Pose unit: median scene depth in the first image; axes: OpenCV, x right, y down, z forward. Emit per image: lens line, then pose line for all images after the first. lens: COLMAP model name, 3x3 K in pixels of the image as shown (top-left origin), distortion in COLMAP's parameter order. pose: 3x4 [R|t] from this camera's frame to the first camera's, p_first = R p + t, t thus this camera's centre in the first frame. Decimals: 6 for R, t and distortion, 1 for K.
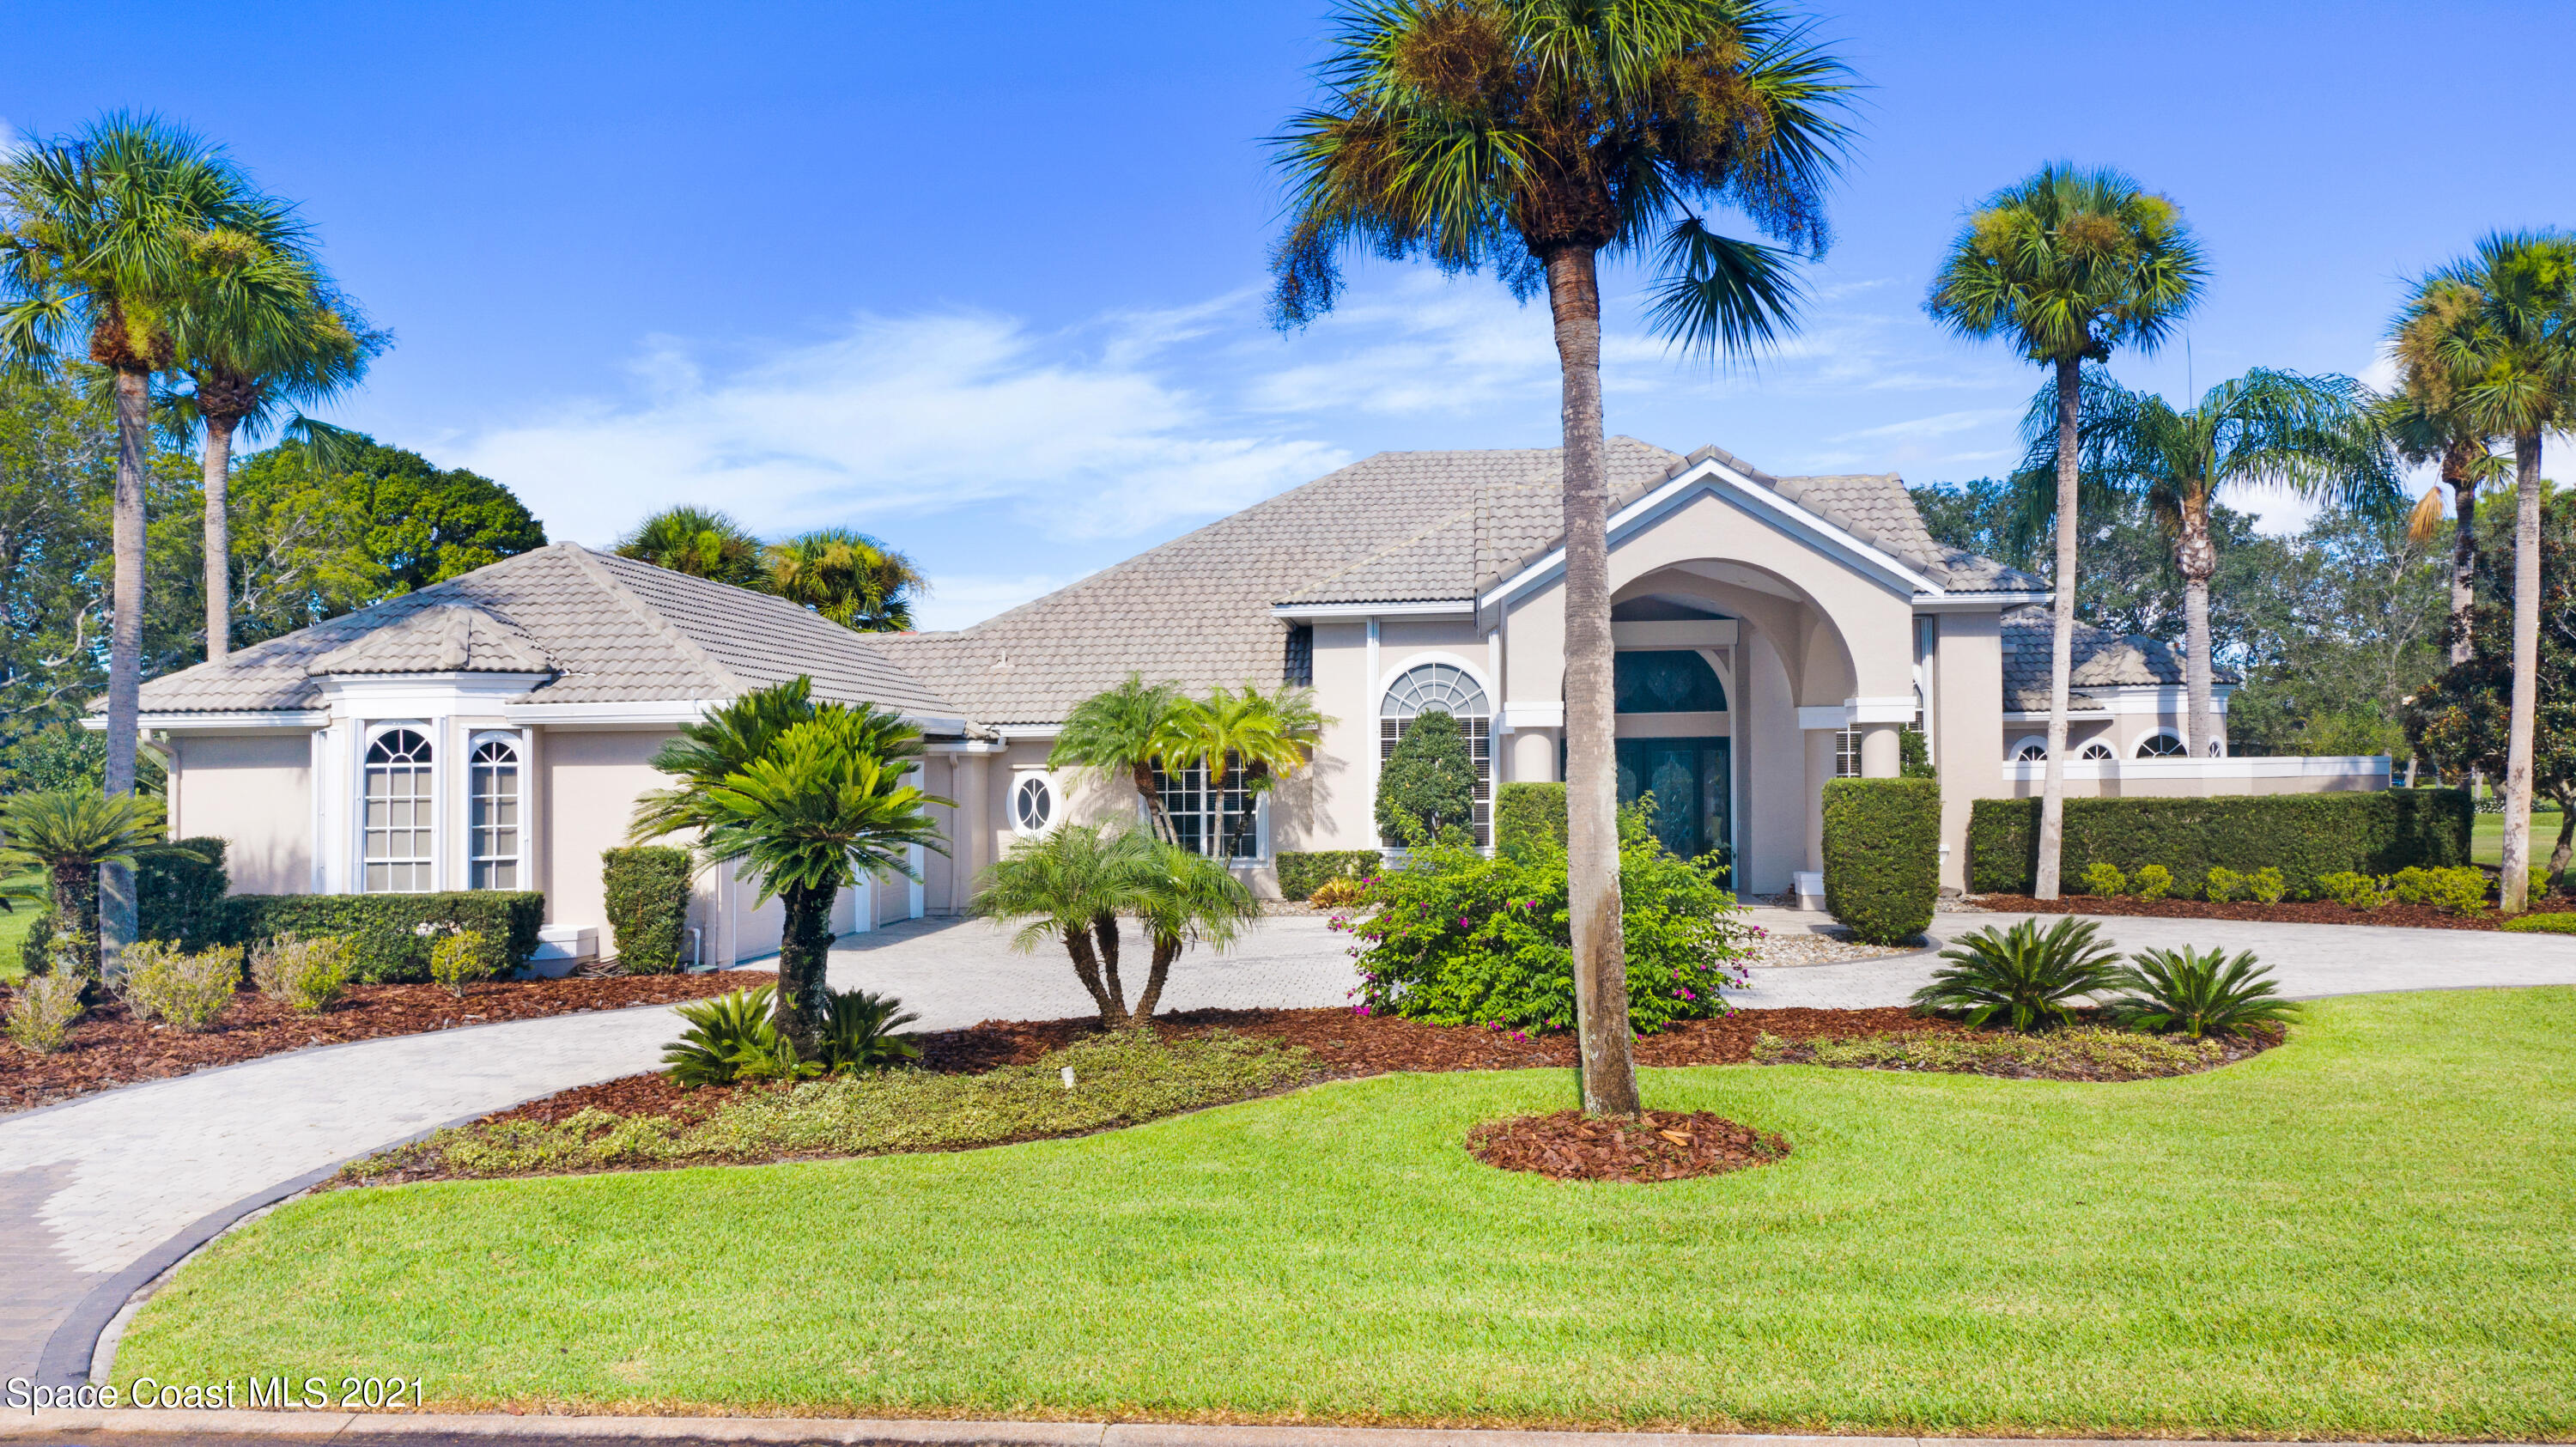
lens RADIAL K [[2064.4, 0, 1280.2], [0, 2064.4, 715.5], [0, 0, 1]] dist [-0.002766, 0.002518]
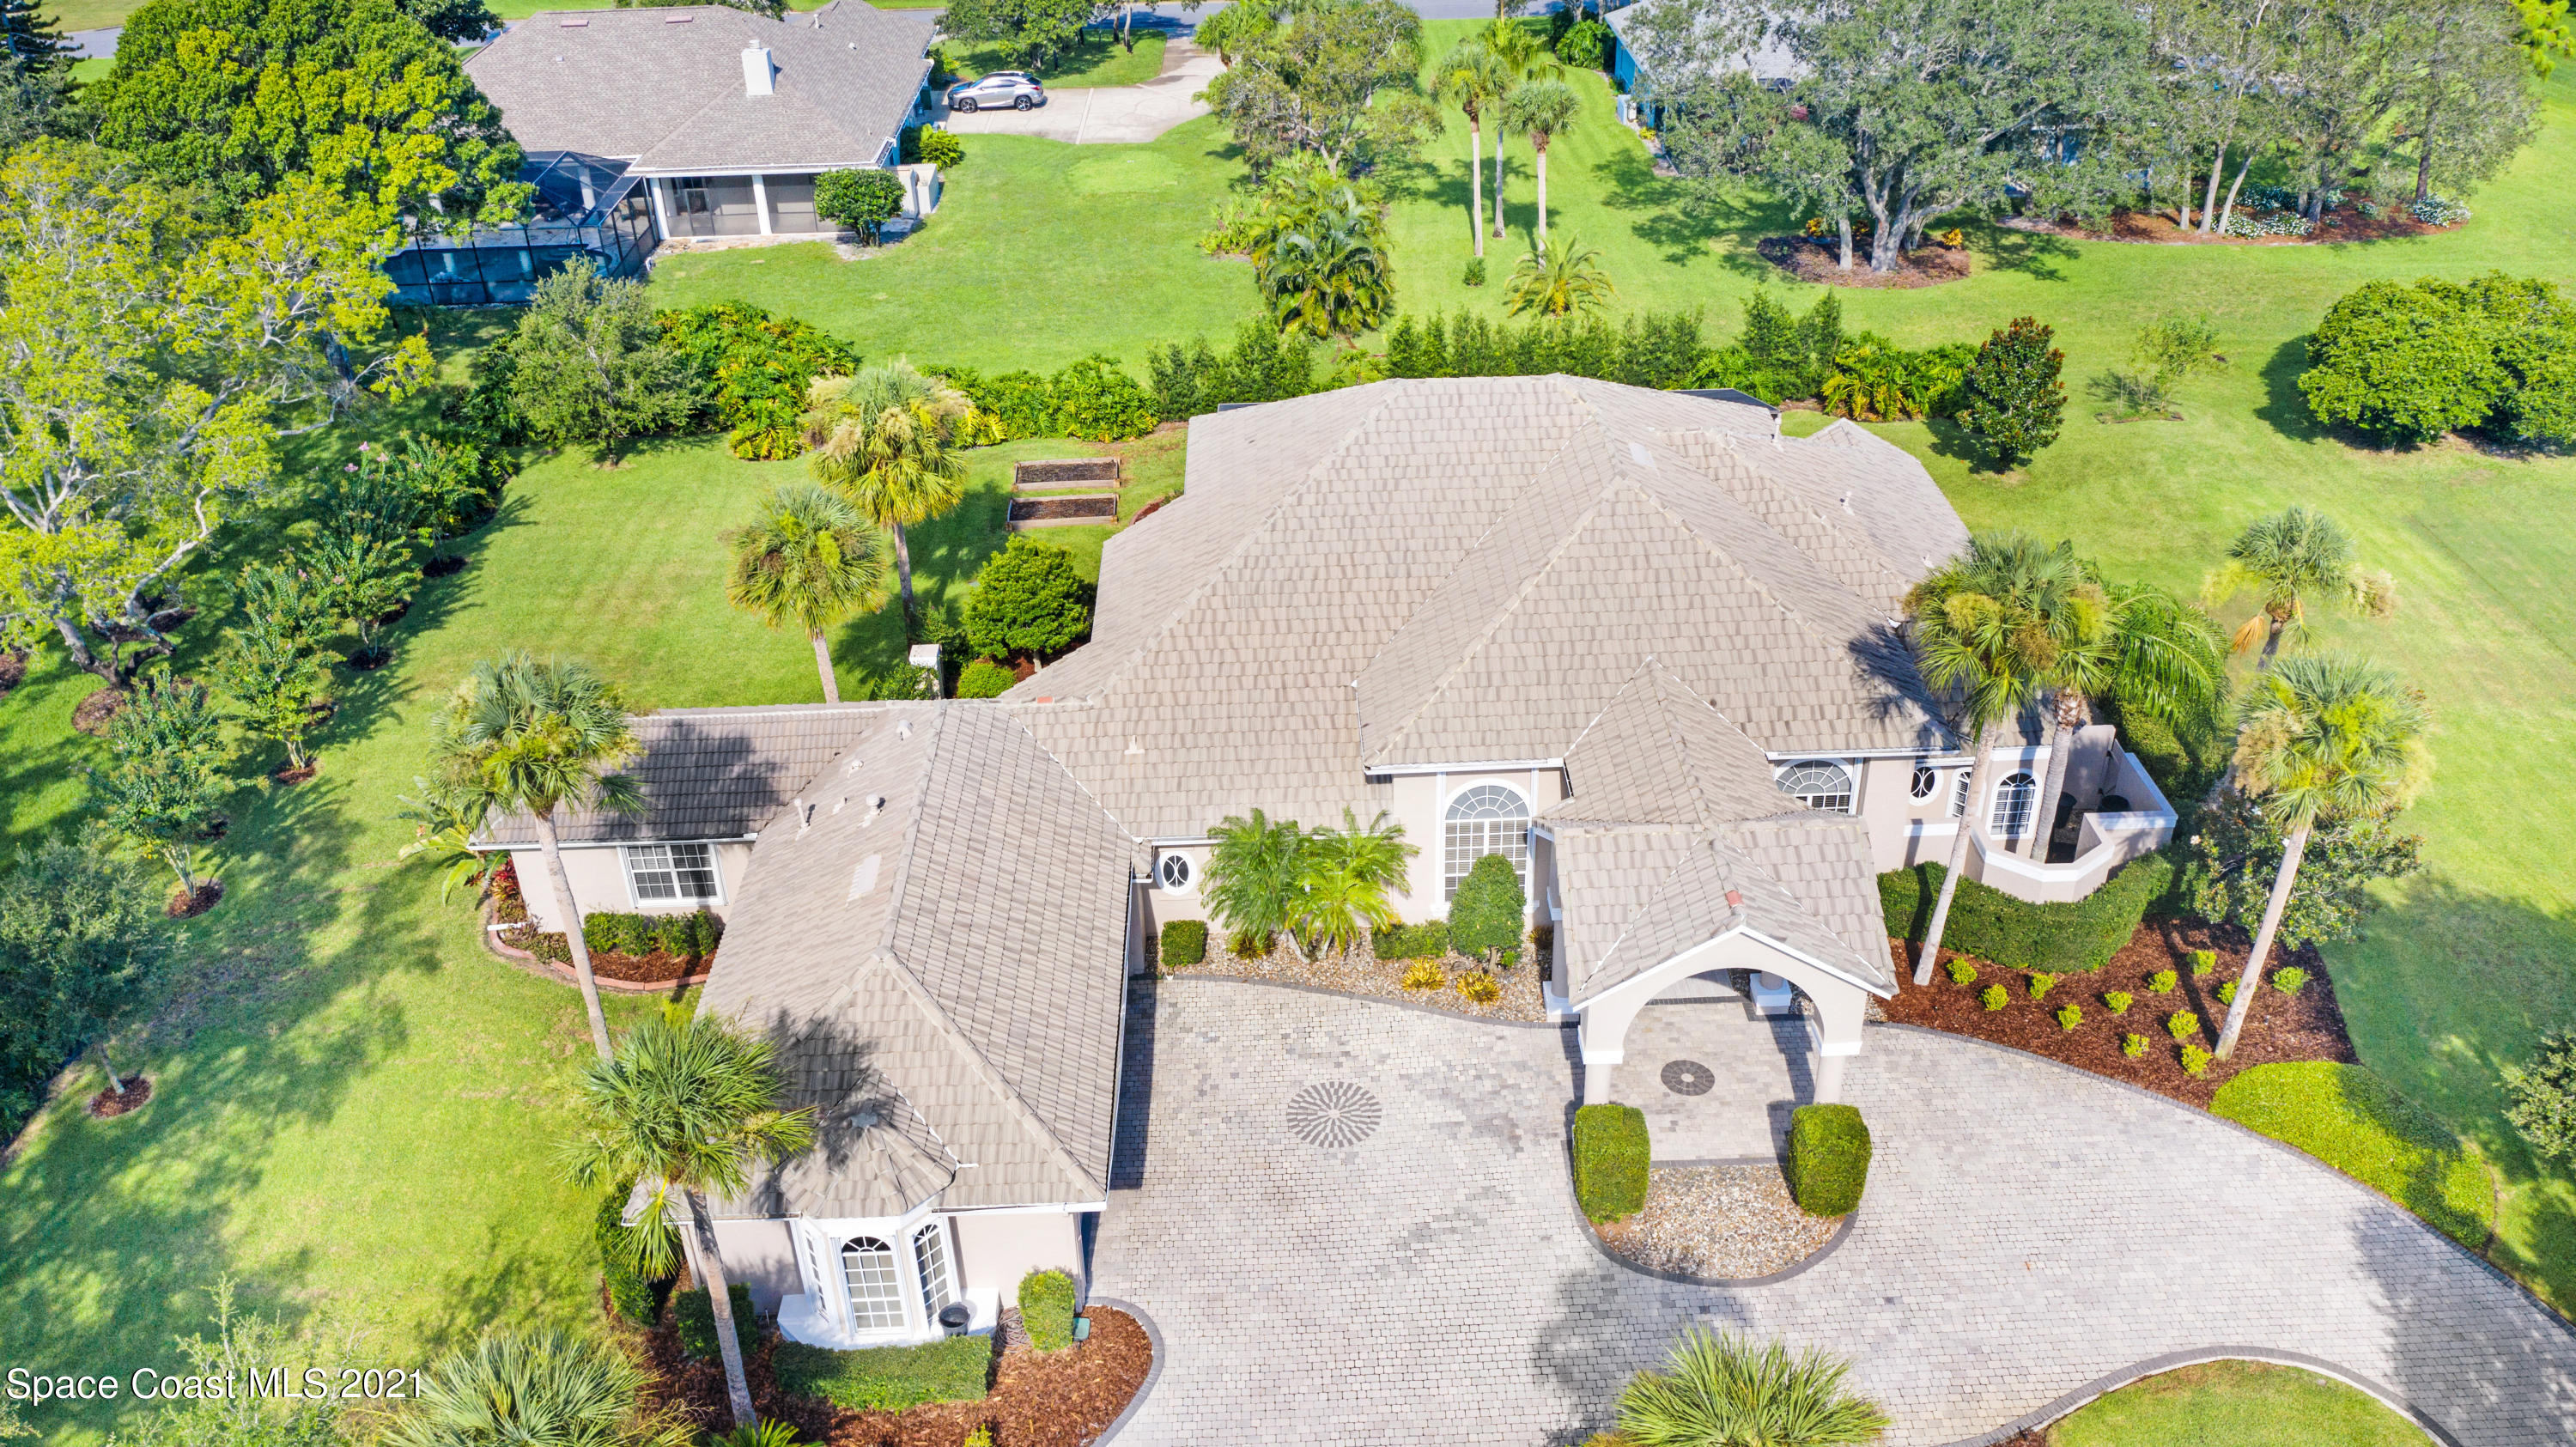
lens RADIAL K [[2059.3, 0, 1288.0], [0, 2059.3, 723.5], [0, 0, 1]] dist [-0.005731, 0.002135]
pose [[0.993342, -0.078750, 0.084089, -0.163258], [0.018467, 0.829298, 0.558501, -0.821092], [-0.113717, -0.553229, 0.825231, -0.030431]]
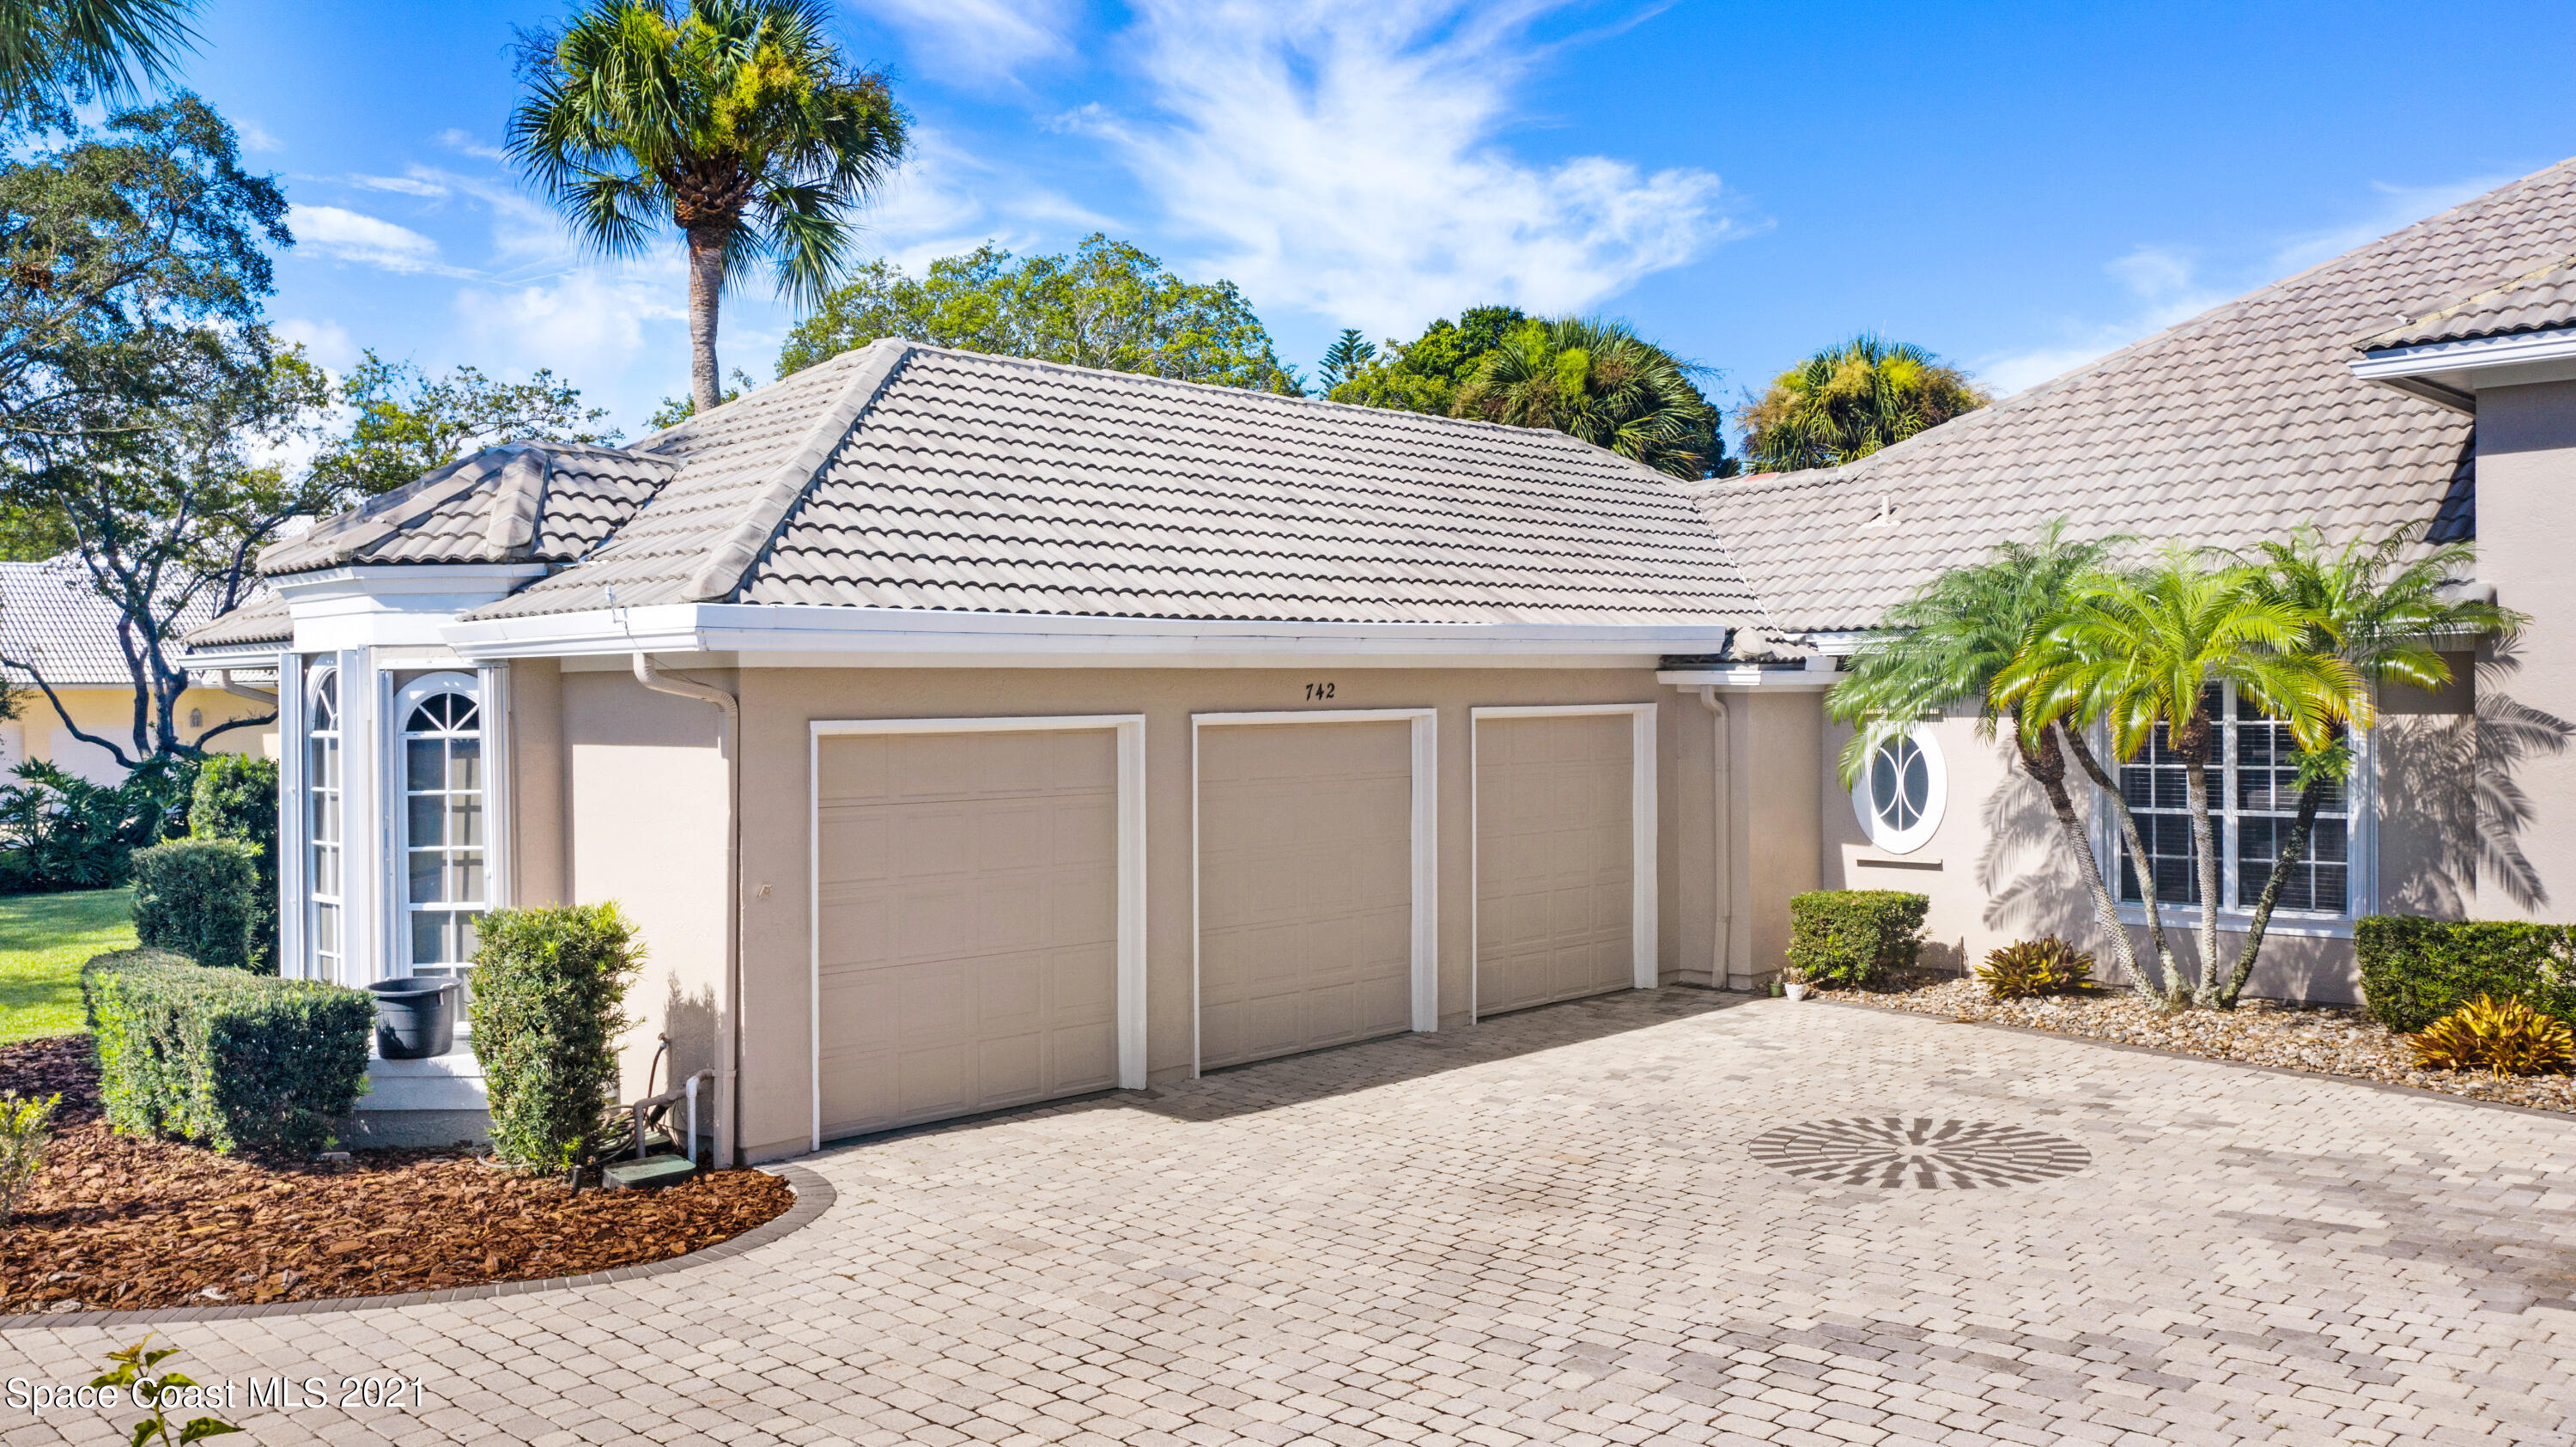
lens RADIAL K [[2059.3, 0, 1288.0], [0, 2059.3, 723.5], [0, 0, 1]] dist [-0.005731, 0.002135]
pose [[0.777445, 0.011339, -0.628848, 0.097416], [0.021871, 0.998745, 0.045049, 0.000975], [0.628570, -0.048777, 0.776222, 0.537129]]
